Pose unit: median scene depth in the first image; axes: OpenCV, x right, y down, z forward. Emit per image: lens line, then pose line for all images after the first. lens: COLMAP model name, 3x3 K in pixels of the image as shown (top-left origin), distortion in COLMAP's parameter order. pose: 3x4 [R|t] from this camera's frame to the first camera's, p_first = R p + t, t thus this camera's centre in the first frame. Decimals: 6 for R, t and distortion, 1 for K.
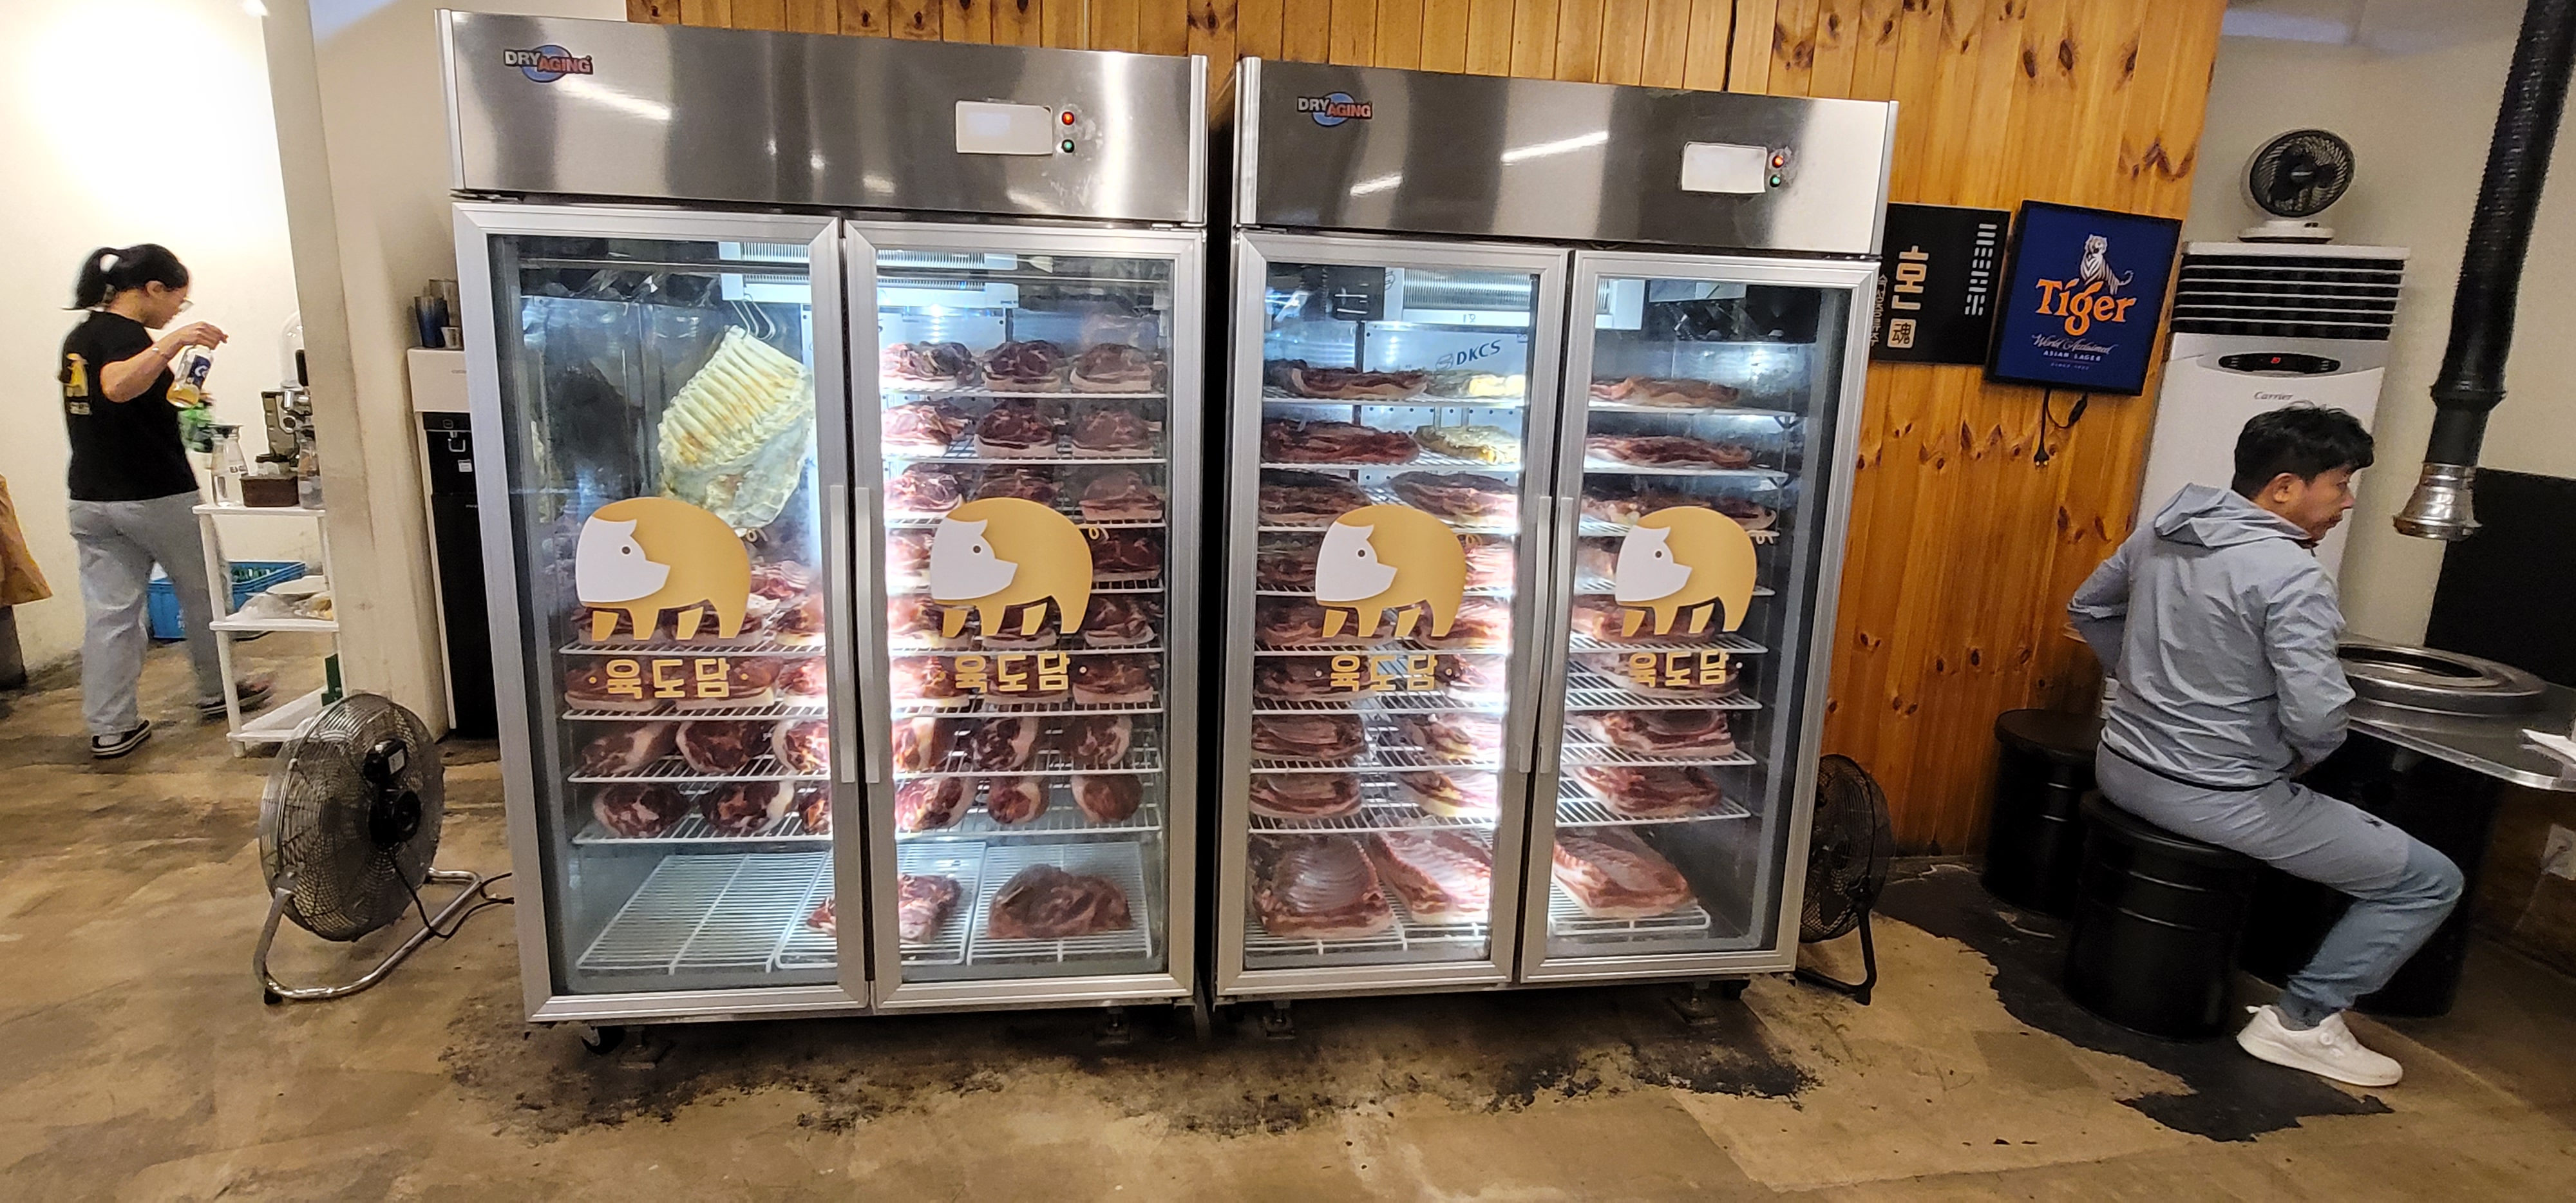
lens RADIAL K [[1304.4, 0, 1284.7], [0, 1304.4, 611.4], [0, 0, 1]] dist [-0.000562, 0.000100]
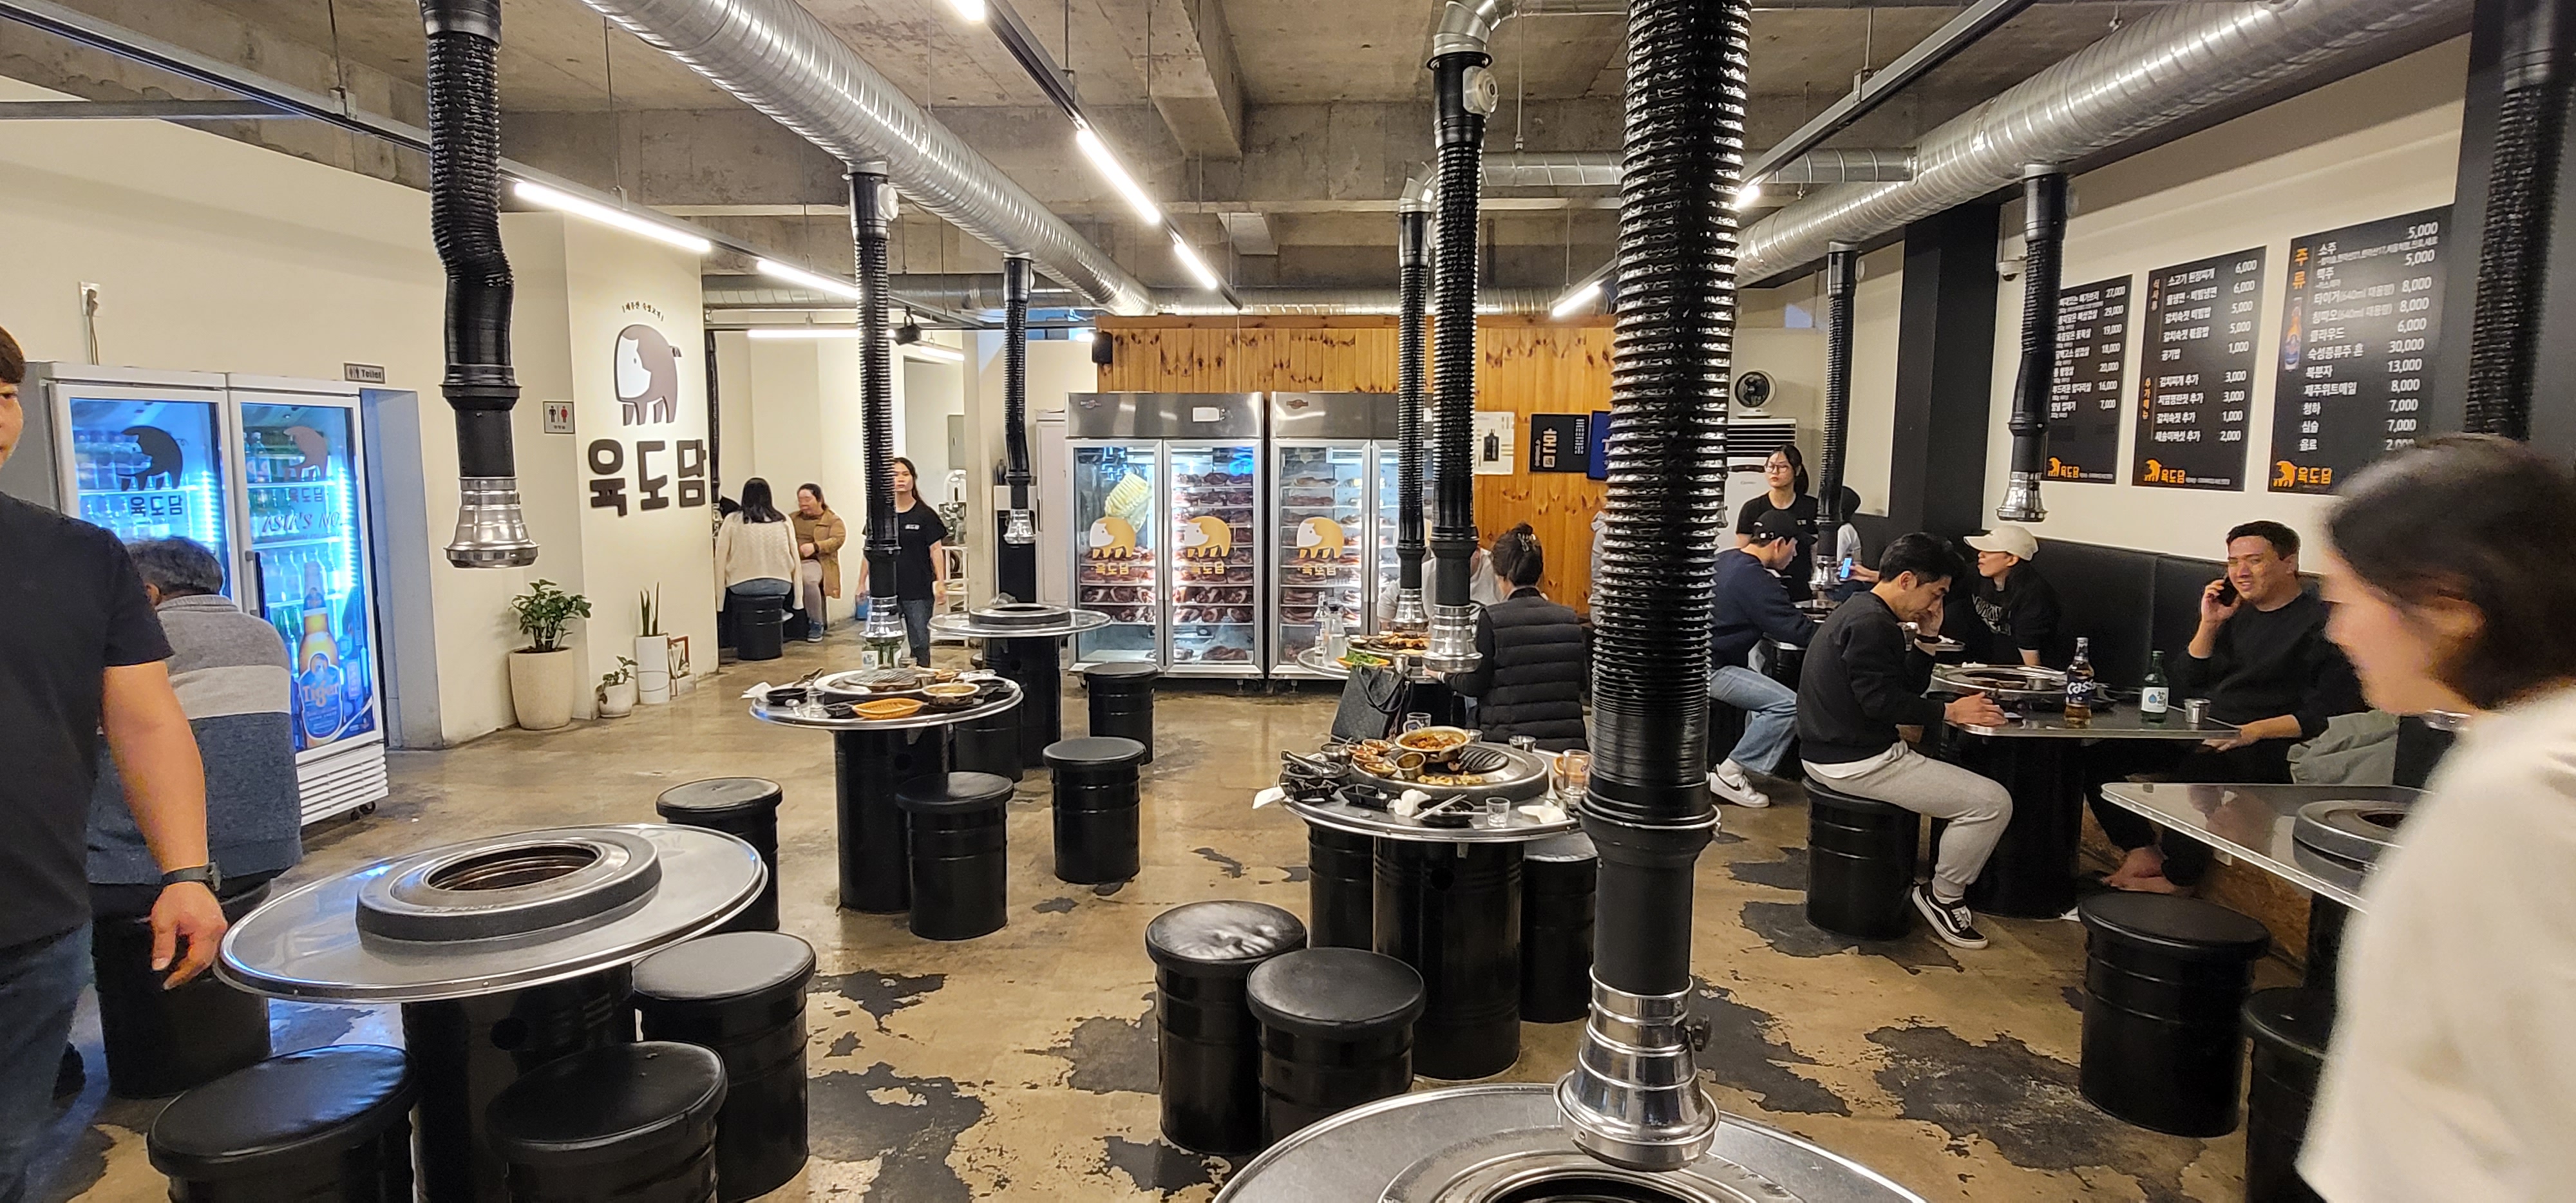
lens RADIAL K [[1304.4, 0, 1288.6], [0, 1304.4, 600.0], [0, 0, 1]] dist [-0.000562, 0.000100]
pose [[0.979601, -0.006708, -0.200839, 0.638705], [-0.015124, 0.994147, -0.106971, 0.458277], [0.200381, 0.107826, 0.973766, -2.119569]]
